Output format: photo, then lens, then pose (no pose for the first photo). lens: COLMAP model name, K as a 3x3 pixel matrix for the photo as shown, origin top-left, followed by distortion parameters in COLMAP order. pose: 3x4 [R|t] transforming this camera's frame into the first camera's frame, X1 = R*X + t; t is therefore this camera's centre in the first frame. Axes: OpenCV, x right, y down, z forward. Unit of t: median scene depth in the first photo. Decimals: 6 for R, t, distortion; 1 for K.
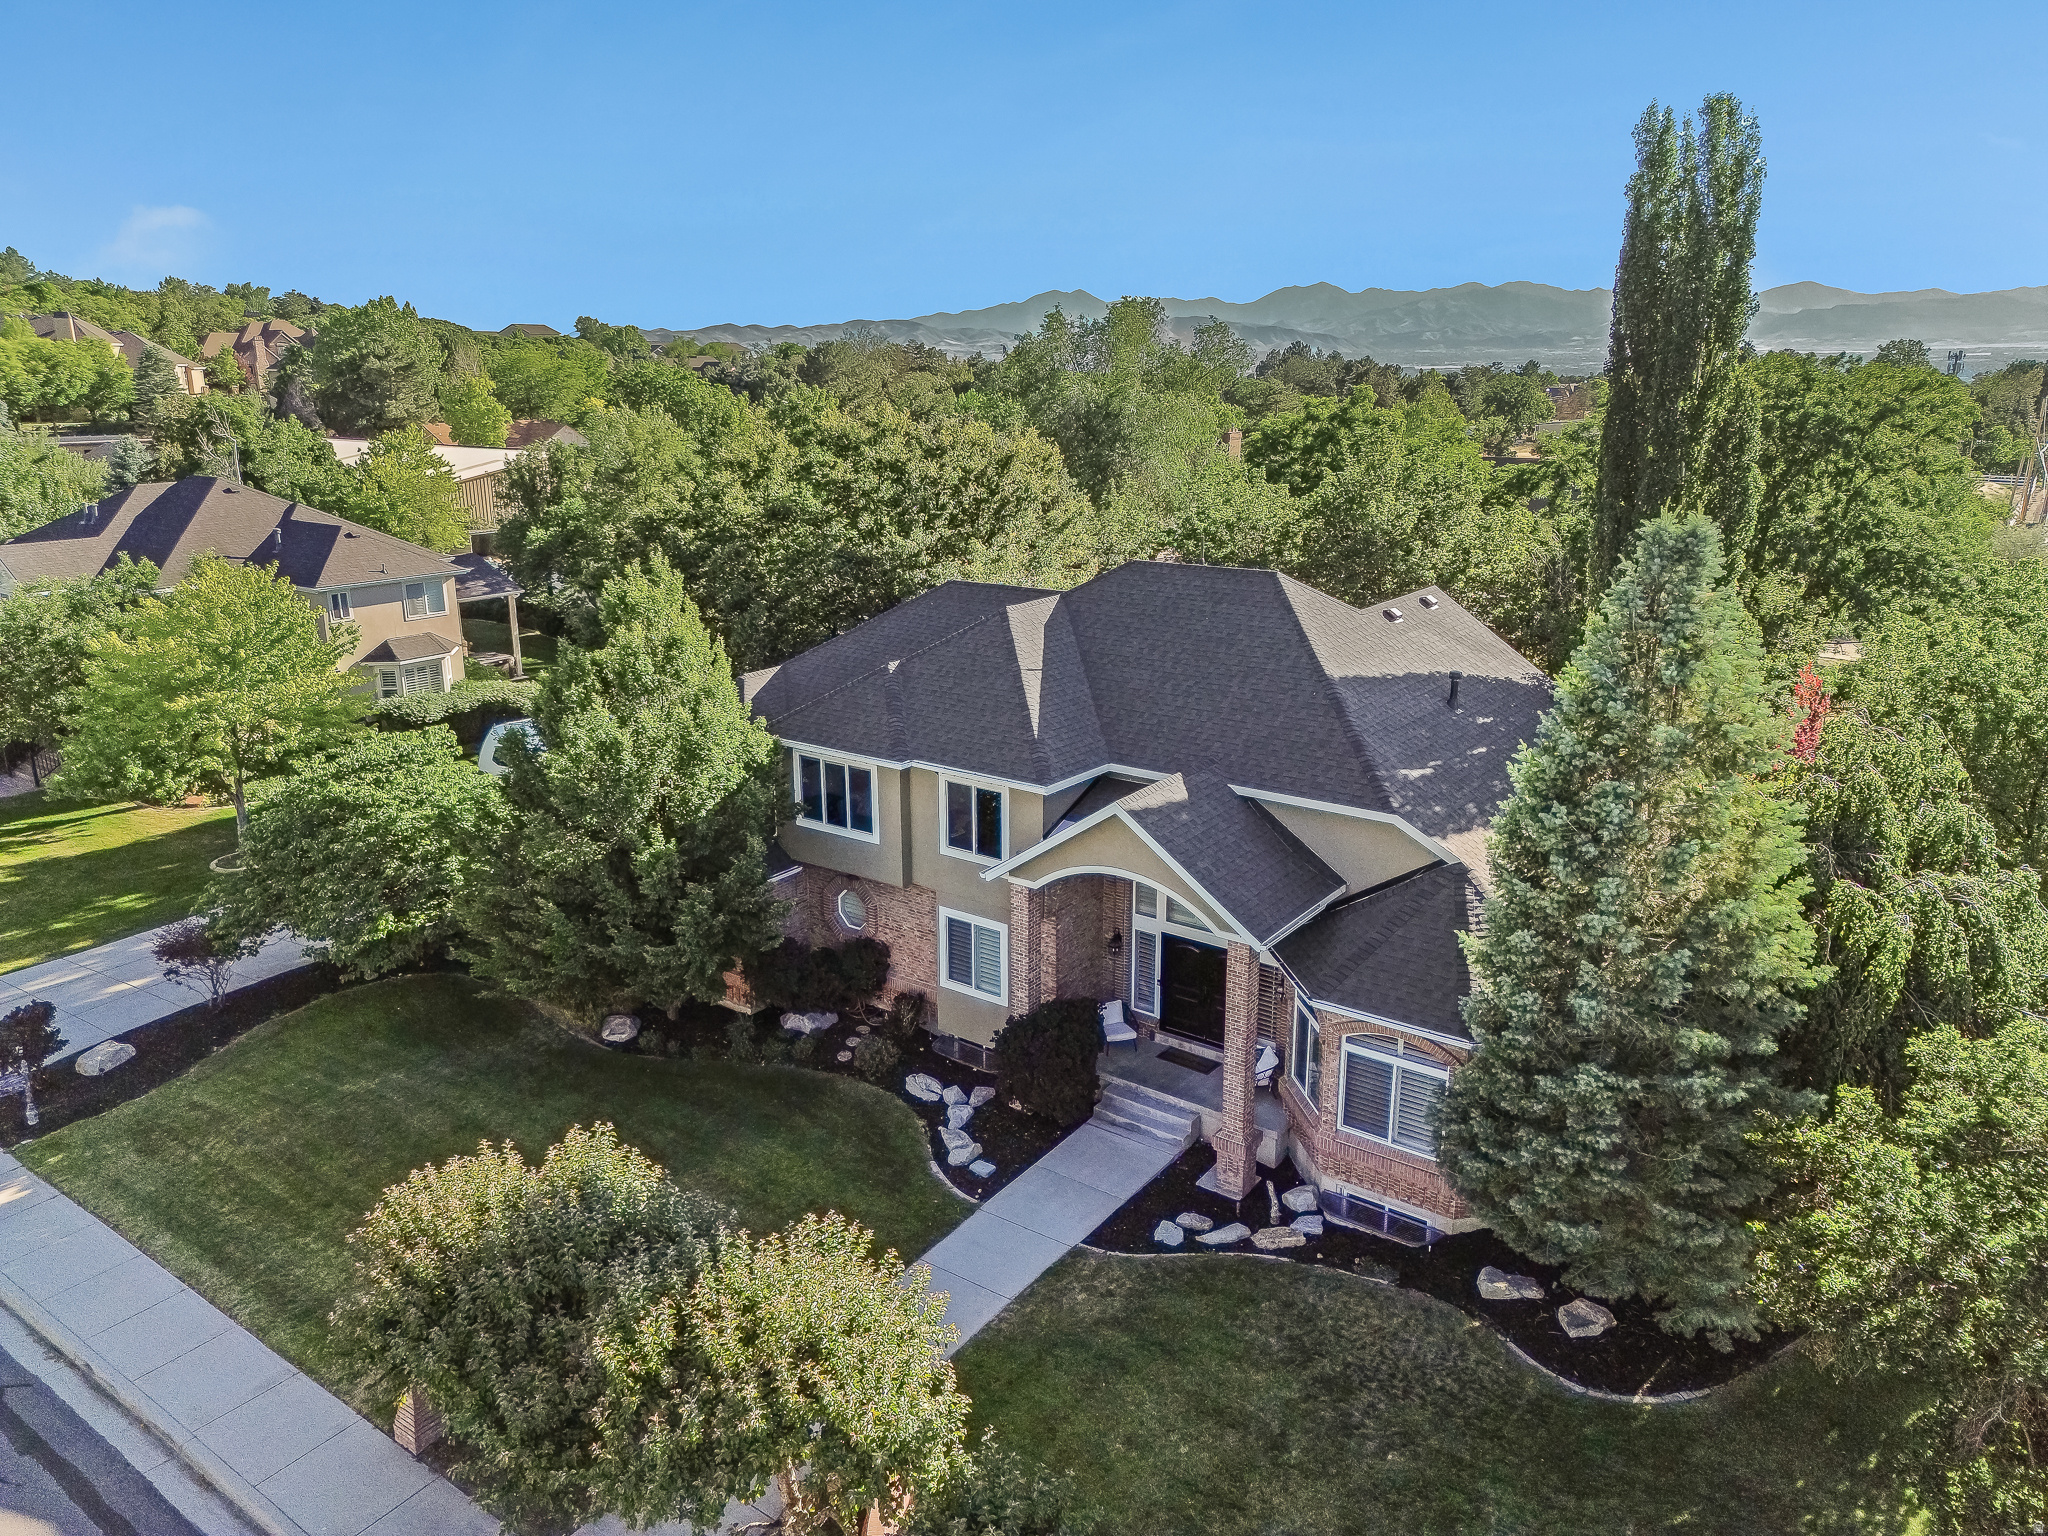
lens RADIAL K [[1442.5, 0, 1019.6], [0, 1442.5, 764.8], [0, 0, 1]] dist [0.062634, -0.051002]
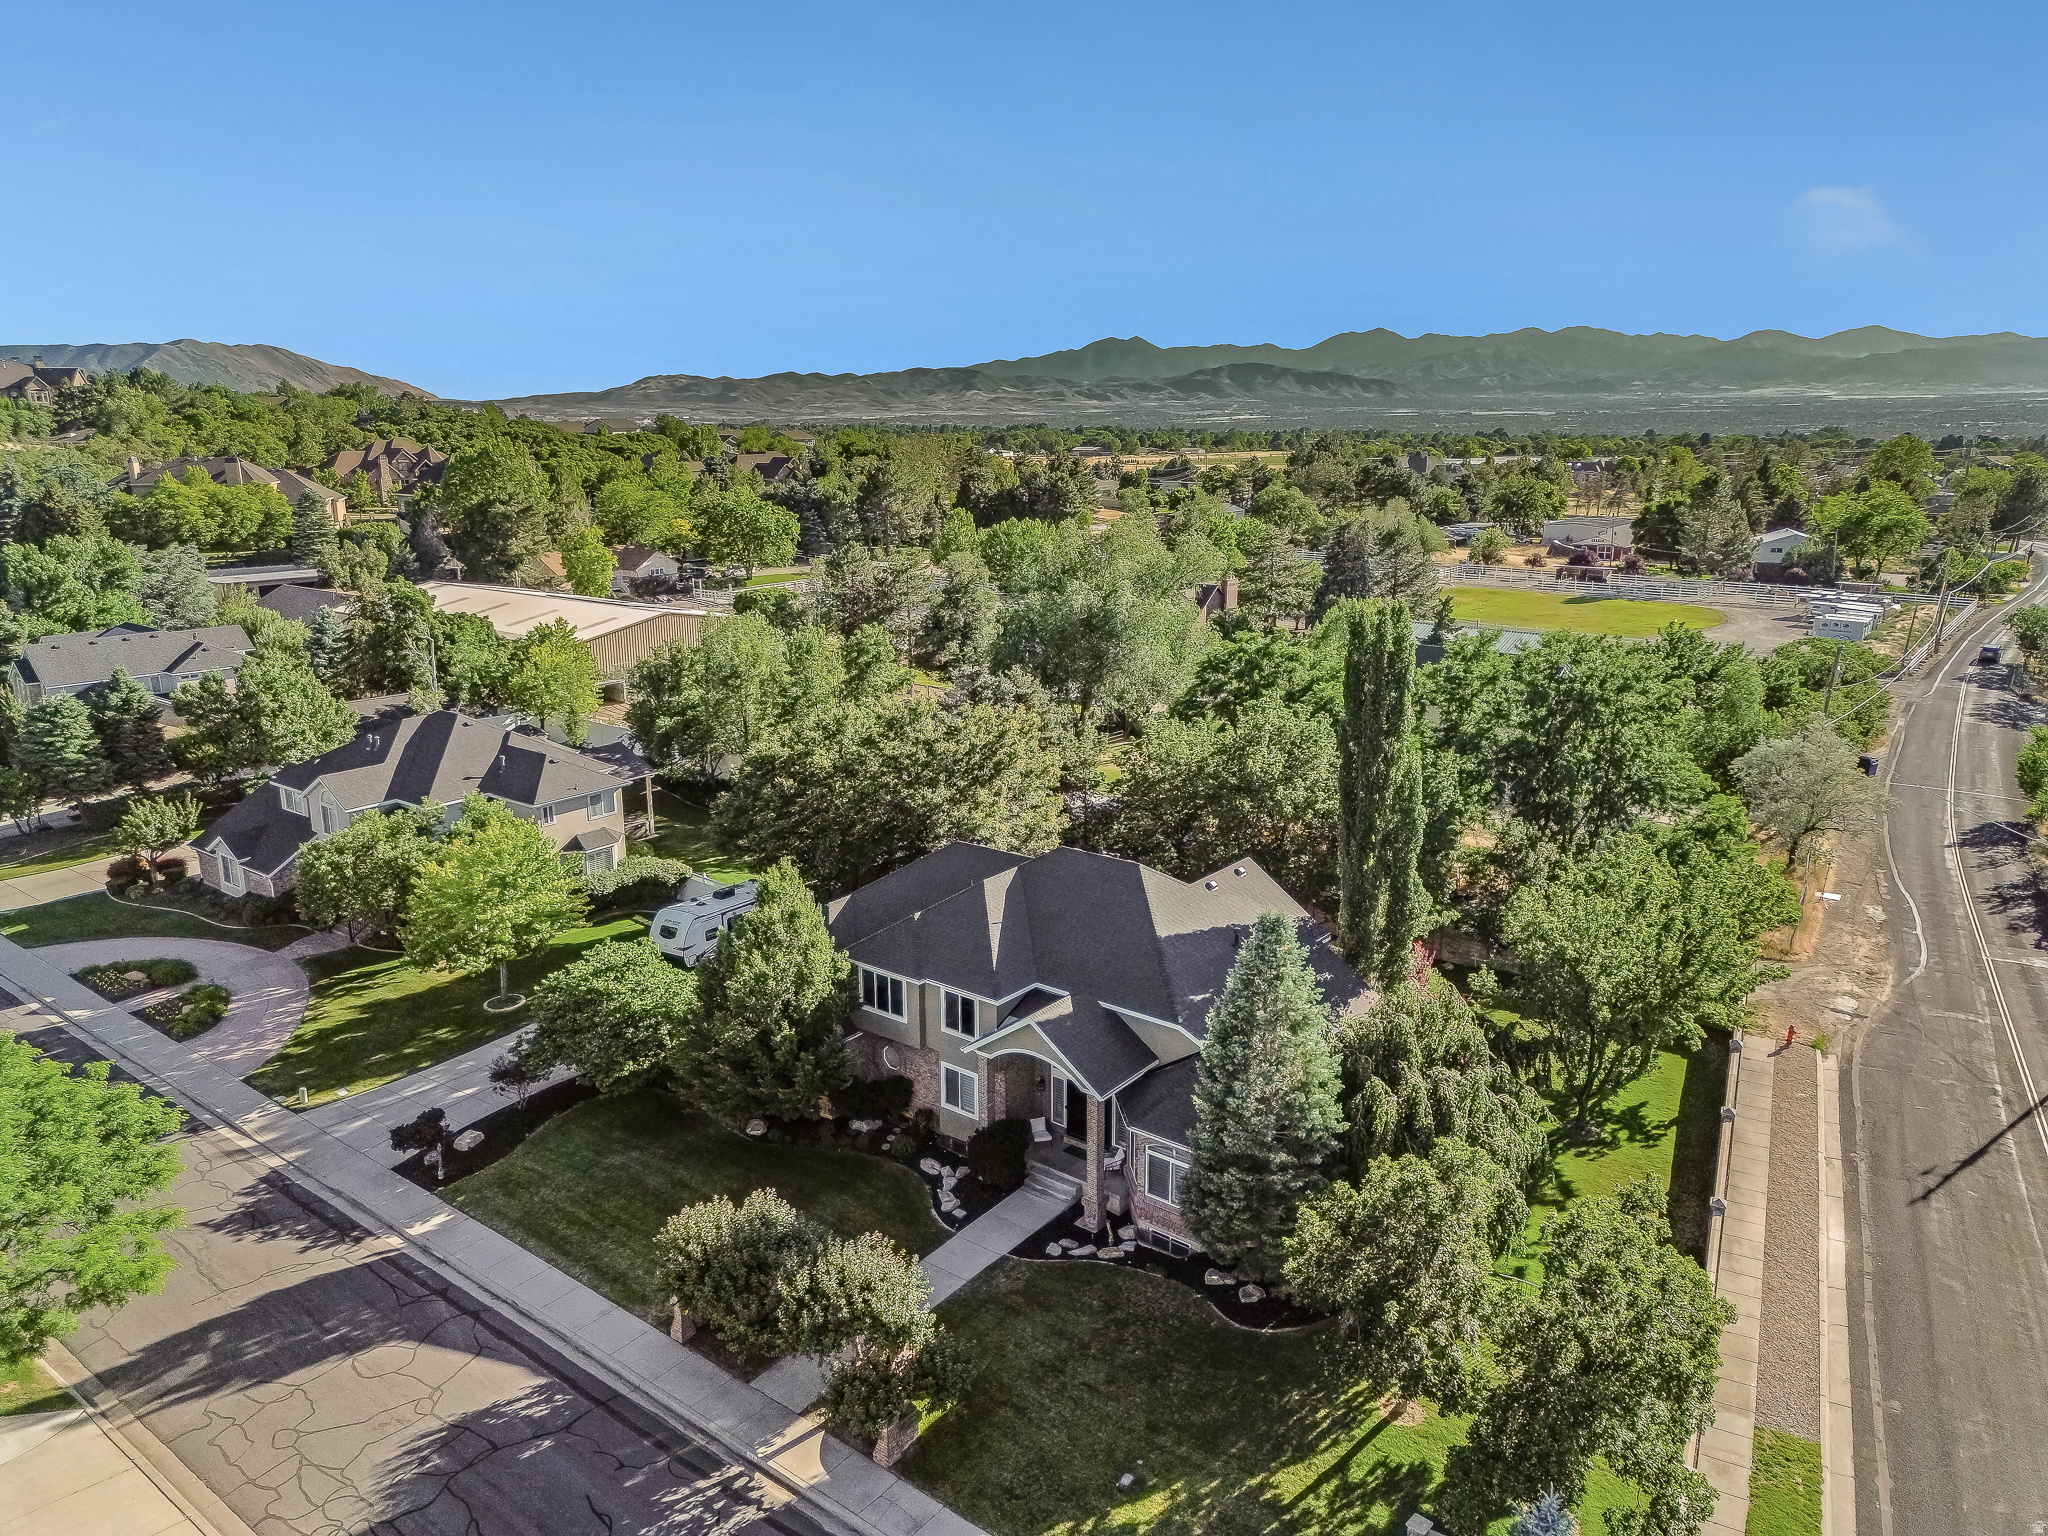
lens RADIAL K [[1442.5, 0, 1020.1], [0, 1442.5, 762.0], [0, 0, 1]] dist [0.062634, -0.051002]
pose [[0.999299, 0.007294, -0.036732, 0.105683], [-0.008420, 0.999496, -0.030618, -0.218632], [0.036490, 0.030906, 0.998856, -0.784384]]
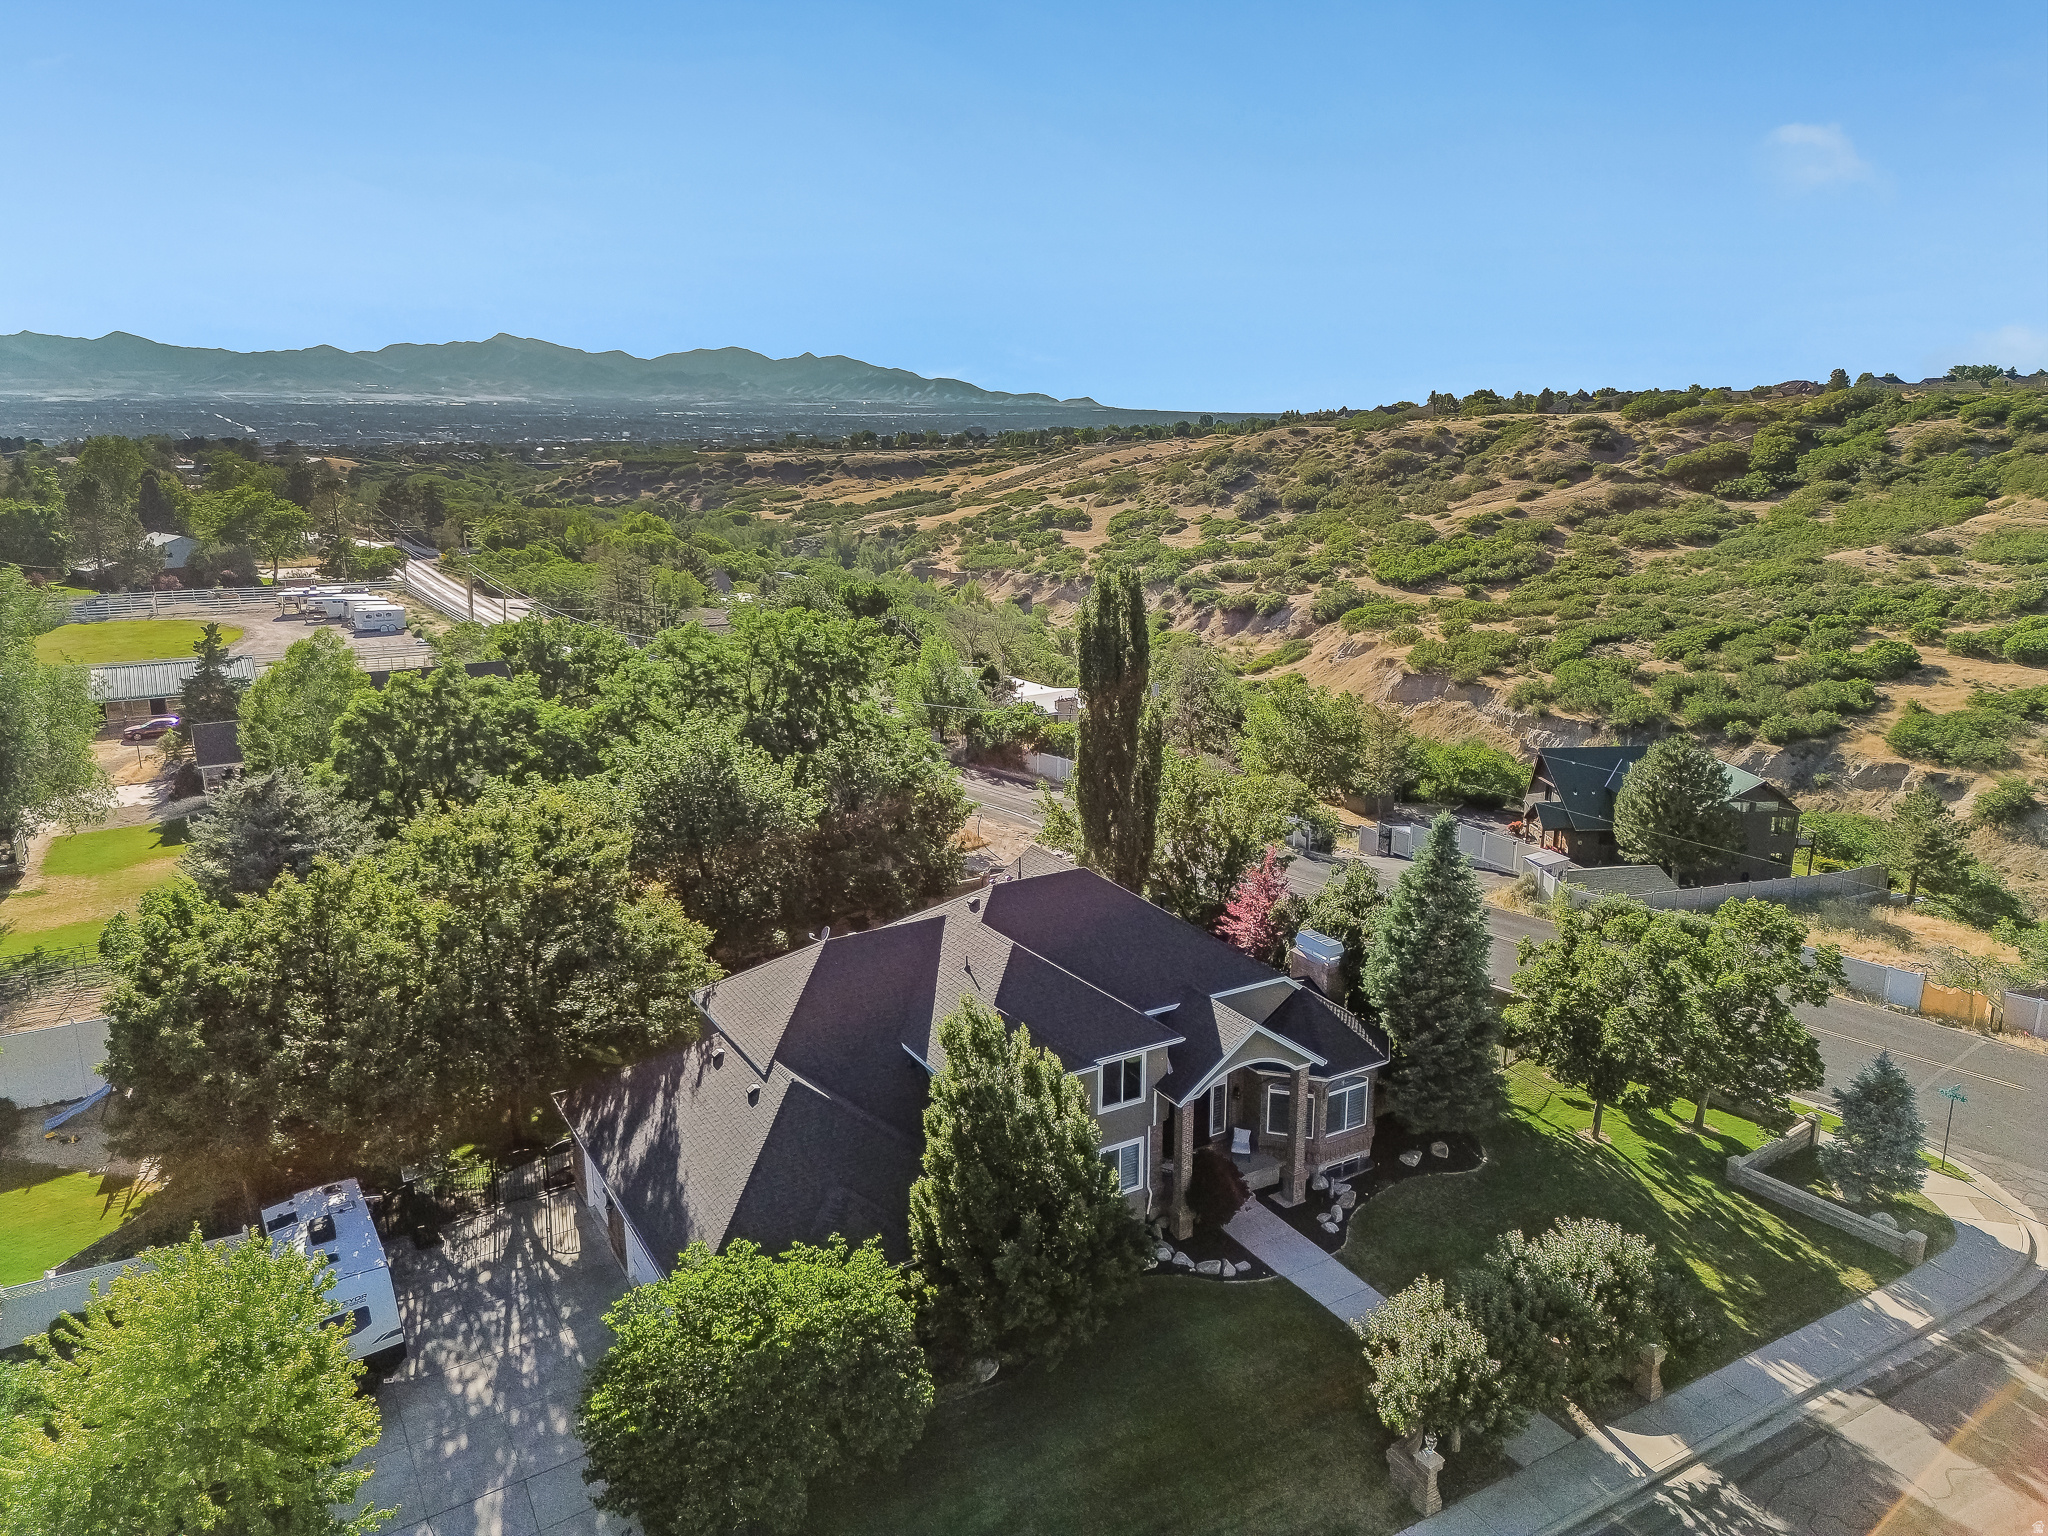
lens RADIAL K [[1442.5, 0, 1023.4], [0, 1442.5, 774.3], [0, 0, 1]] dist [0.062634, -0.051002]
pose [[0.389594, -0.224514, 0.893202, -1.373779], [0.245877, 0.959986, 0.134054, -0.507356], [-0.887559, 0.167391, 0.429208, 0.380918]]
